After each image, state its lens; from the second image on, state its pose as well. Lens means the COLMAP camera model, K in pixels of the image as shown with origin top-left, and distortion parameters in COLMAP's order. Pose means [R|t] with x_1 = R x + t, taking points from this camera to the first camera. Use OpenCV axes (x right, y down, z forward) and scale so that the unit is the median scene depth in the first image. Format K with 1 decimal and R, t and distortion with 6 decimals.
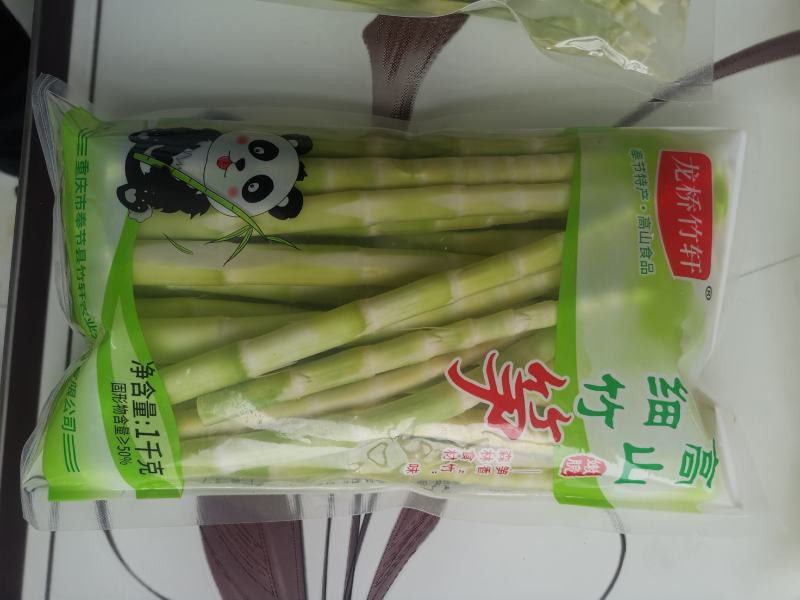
lens RADIAL K [[595.2, 0, 400.0], [0, 595.2, 300.0], [0, 0, 1]] dist [0.001979, 0.000179]
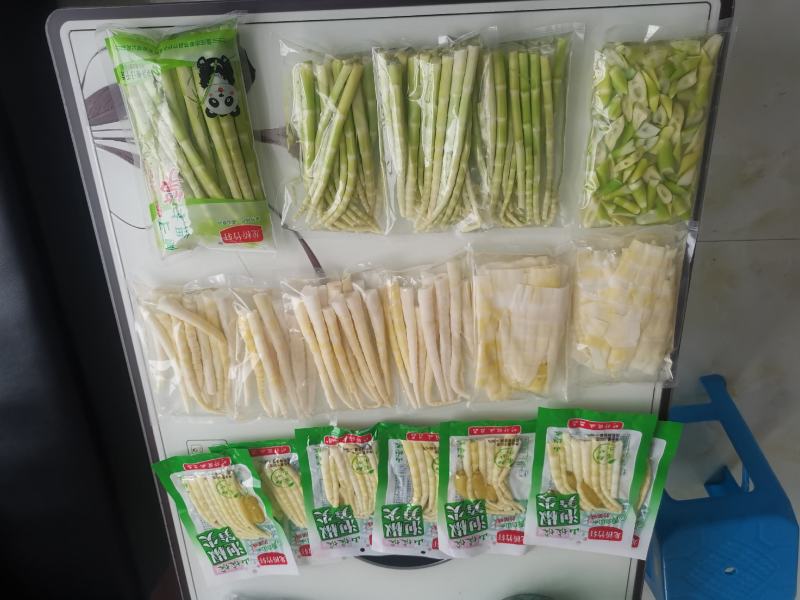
lens RADIAL K [[595.2, 0, 400.0], [0, 595.2, 300.0], [0, 0, 1]] dist [0.001979, 0.000179]
pose [[0.111789, 0.927526, 0.356648, -0.276682], [-0.991715, 0.081273, 0.099480, -1.376892], [0.063285, -0.364814, 0.928927, -2.251816]]
